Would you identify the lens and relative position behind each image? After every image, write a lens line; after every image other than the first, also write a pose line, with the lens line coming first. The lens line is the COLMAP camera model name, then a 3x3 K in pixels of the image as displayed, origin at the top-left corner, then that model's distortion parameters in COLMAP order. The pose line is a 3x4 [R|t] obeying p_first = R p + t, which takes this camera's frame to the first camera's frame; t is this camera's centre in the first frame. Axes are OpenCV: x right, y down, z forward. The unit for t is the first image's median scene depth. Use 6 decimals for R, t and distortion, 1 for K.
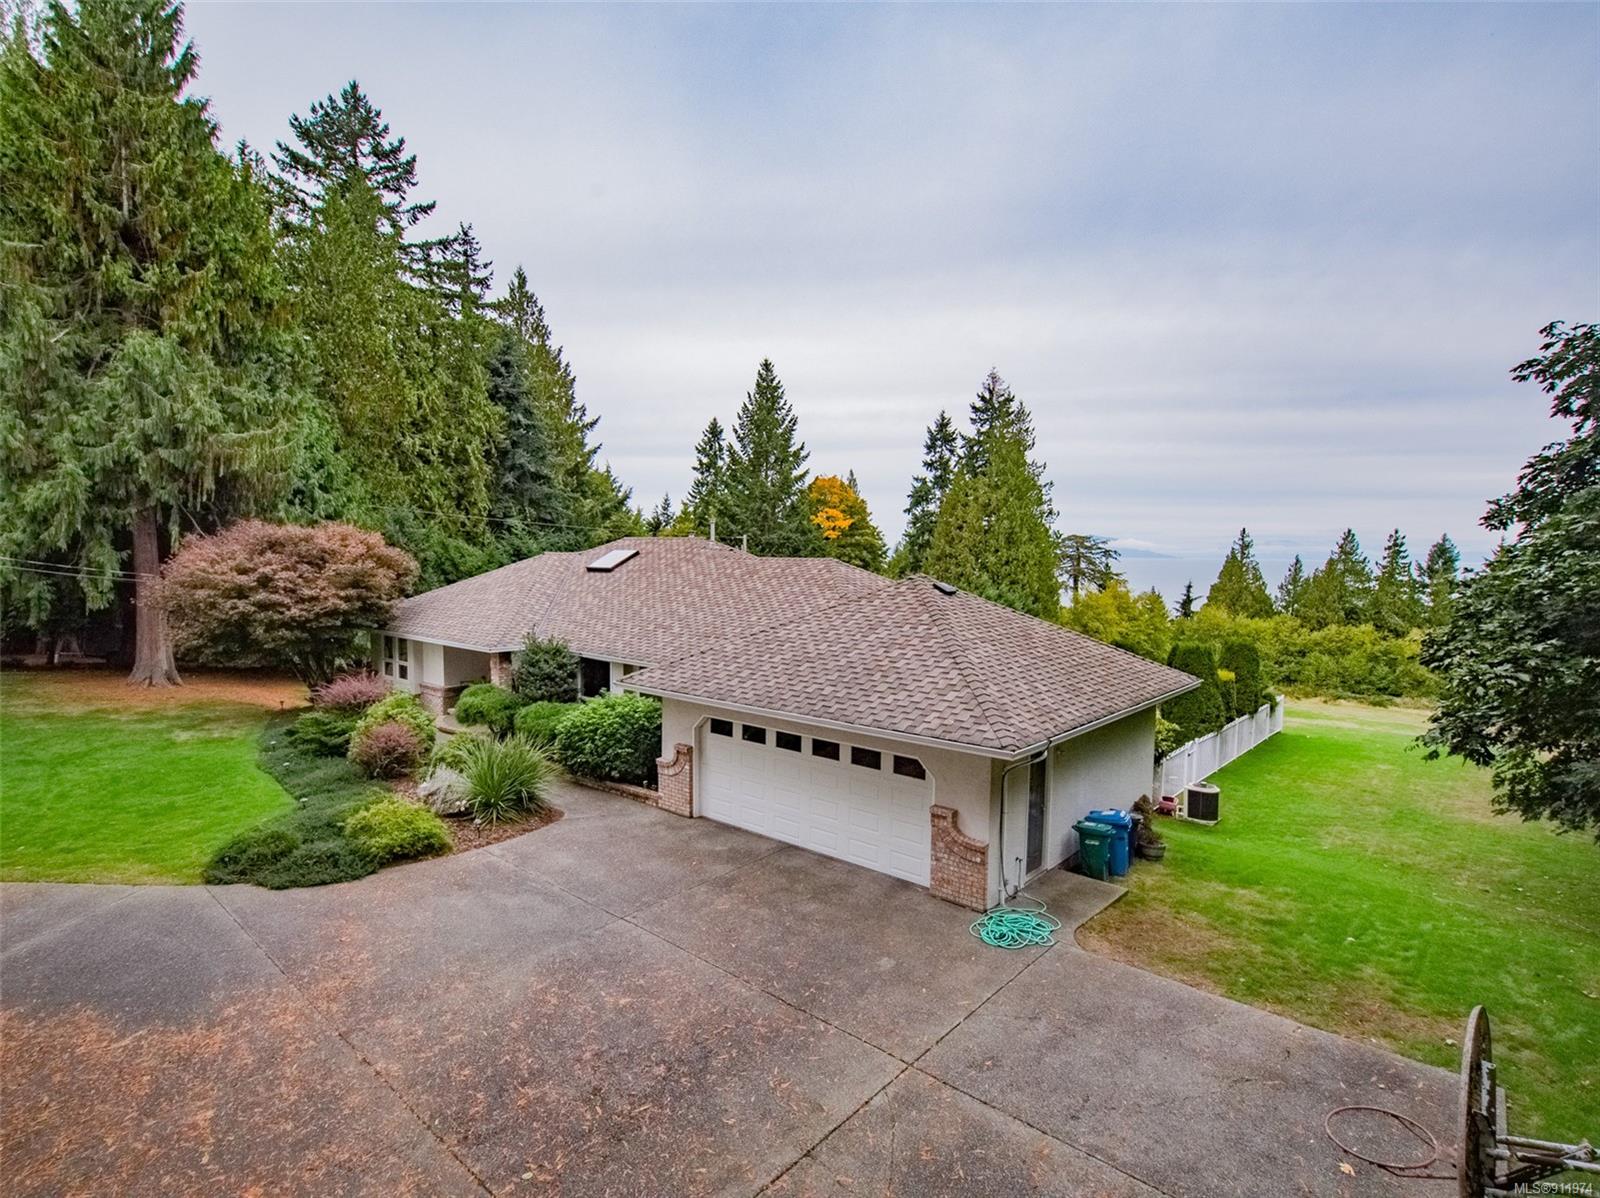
lens RADIAL K [[844.5, 0, 793.9], [0, 844.5, 612.1], [0, 0, 1]] dist [0.020990, -0.005947]
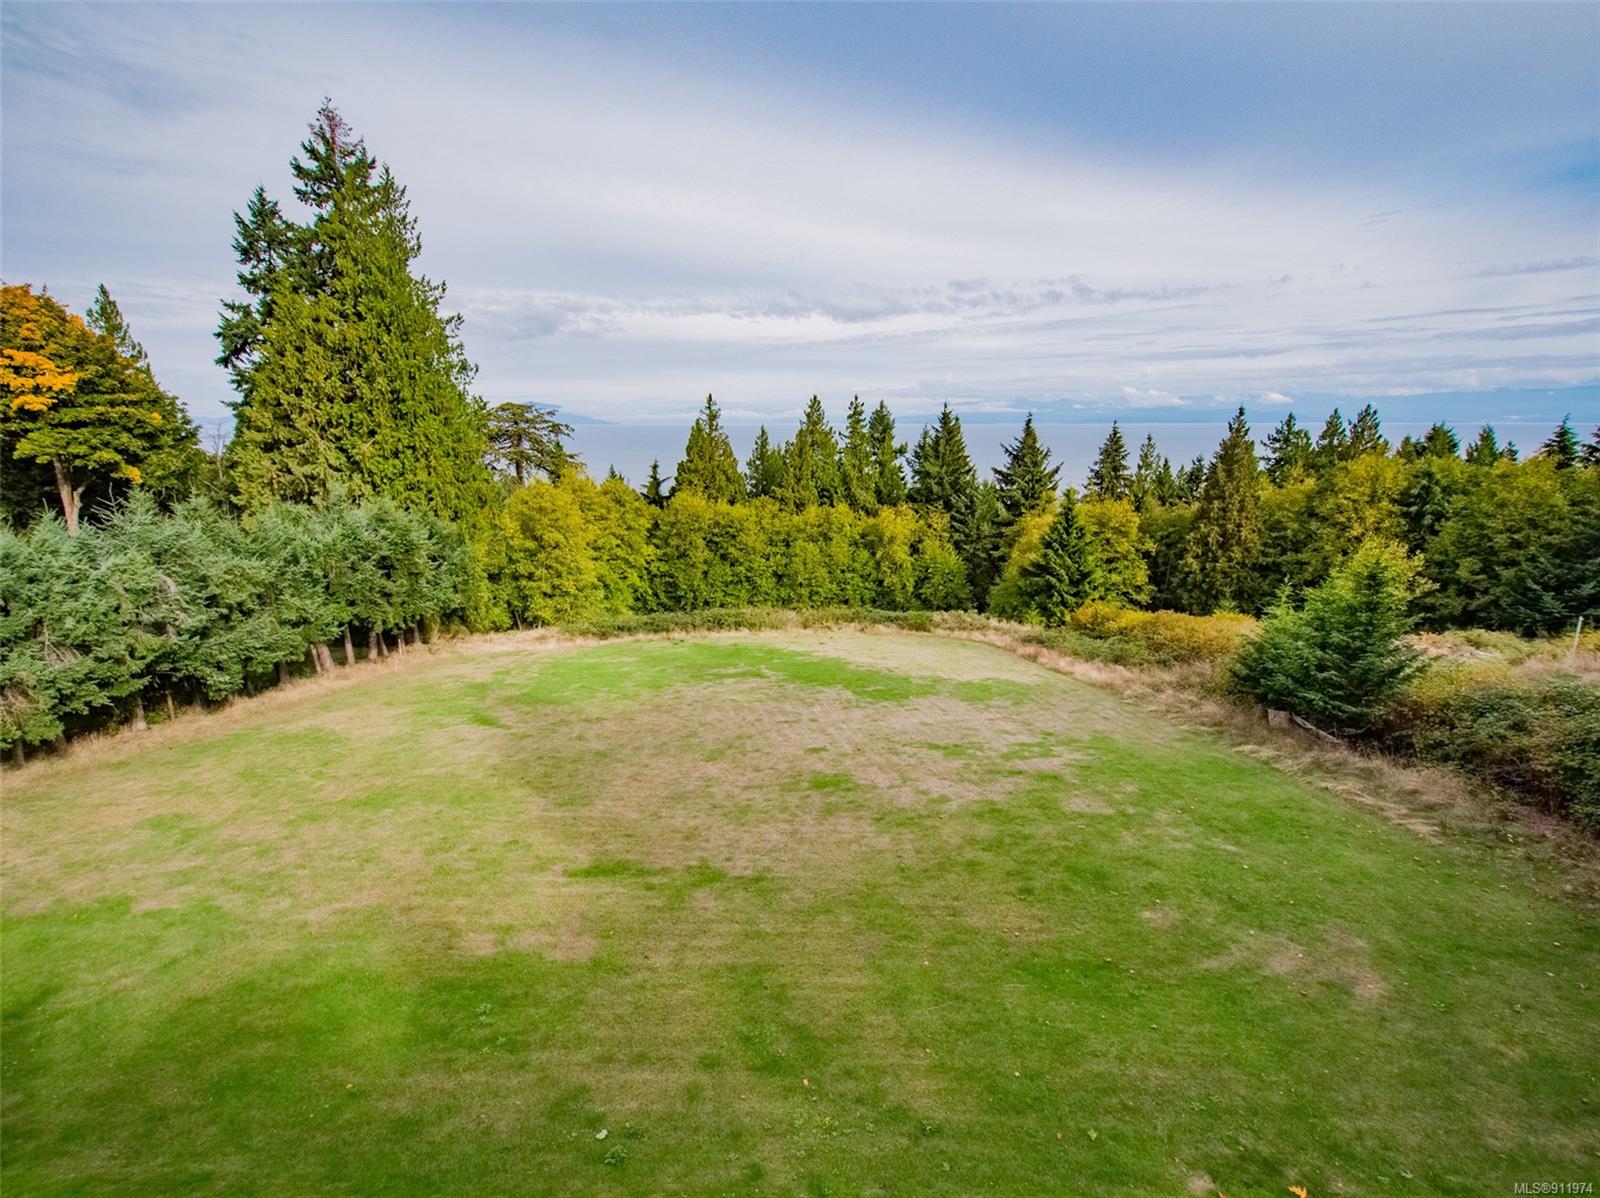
lens RADIAL K [[847.2, 0, 793.2], [0, 847.2, 613.3], [0, 0, 1]] dist [0.019140, -0.005323]
pose [[0.810011, -0.146412, 0.567842, 0.102476], [0.057957, 0.983577, 0.170931, -0.027997], [-0.583543, -0.105545, 0.805194, 0.292812]]
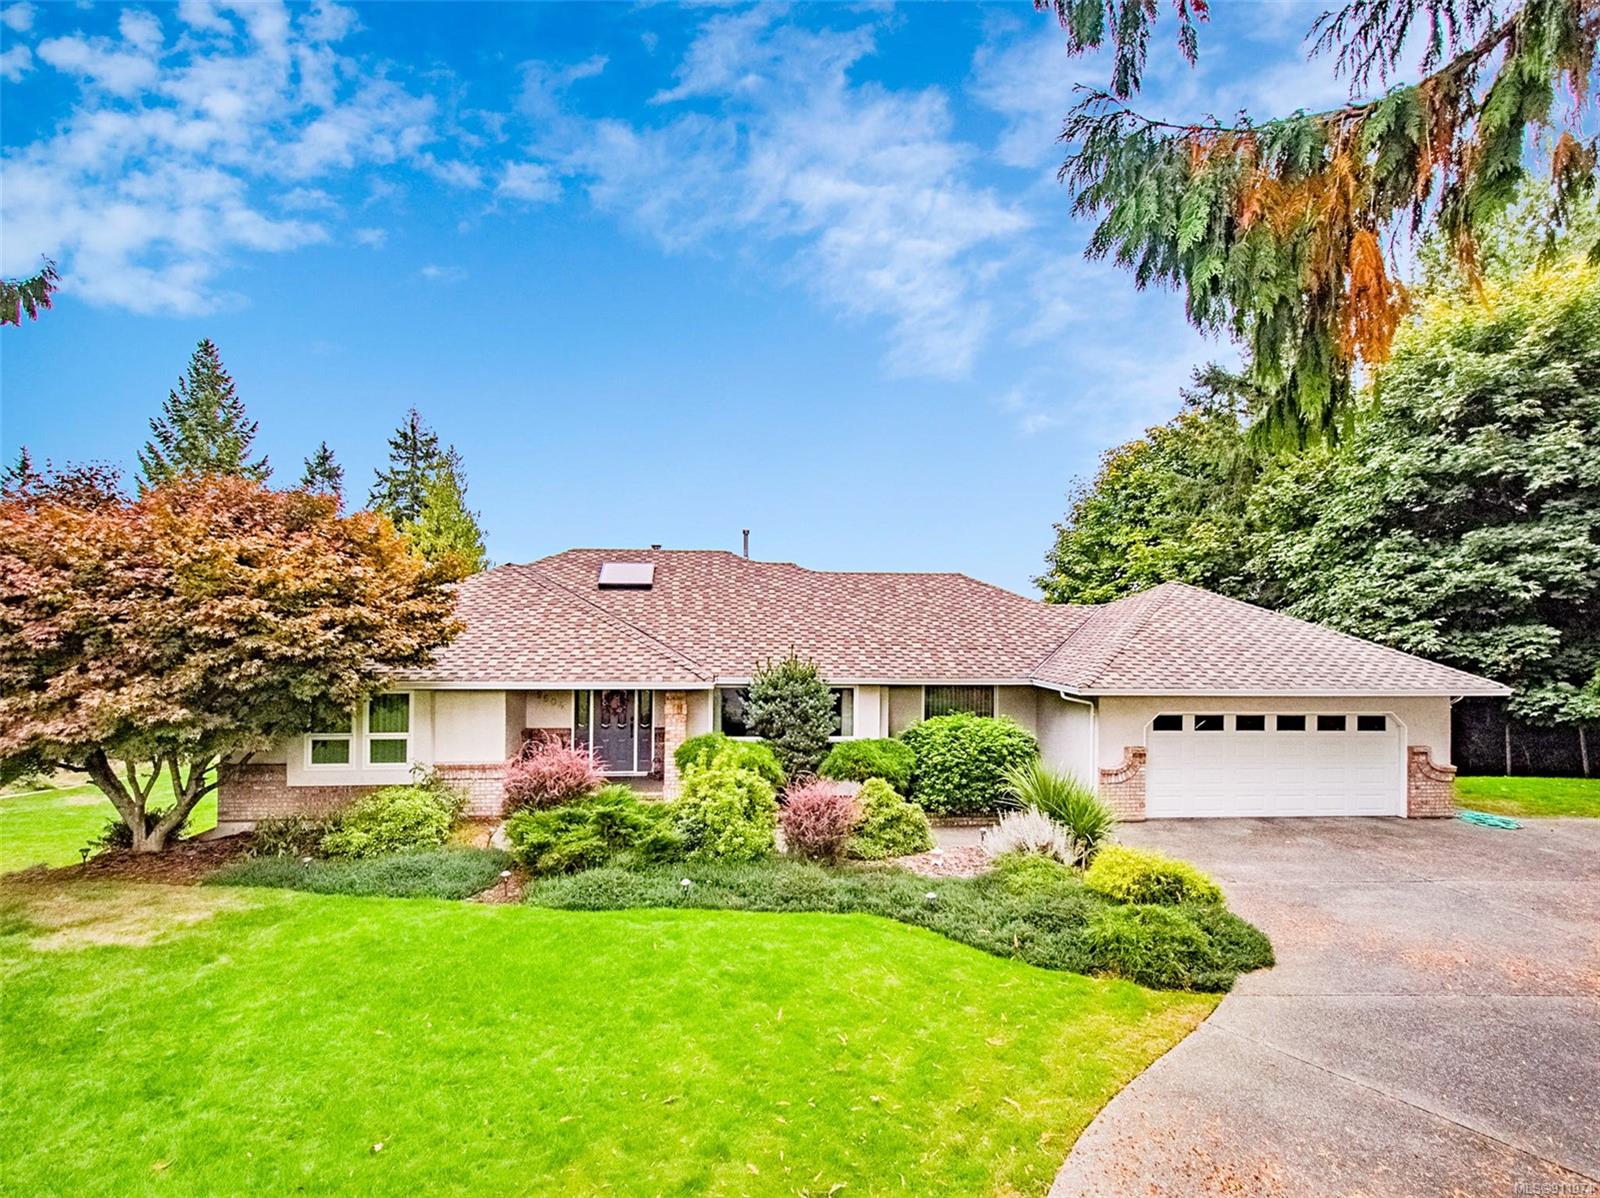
lens RADIAL K [[848.9, 0, 794.8], [0, 848.9, 620.0], [0, 0, 1]] dist [0.014152, -0.000289]
pose [[0.681344, -0.007619, 0.731924, -0.144326], [0.053775, 0.997765, -0.039673, 0.003711], [-0.729985, 0.066390, 0.680231, 0.079196]]
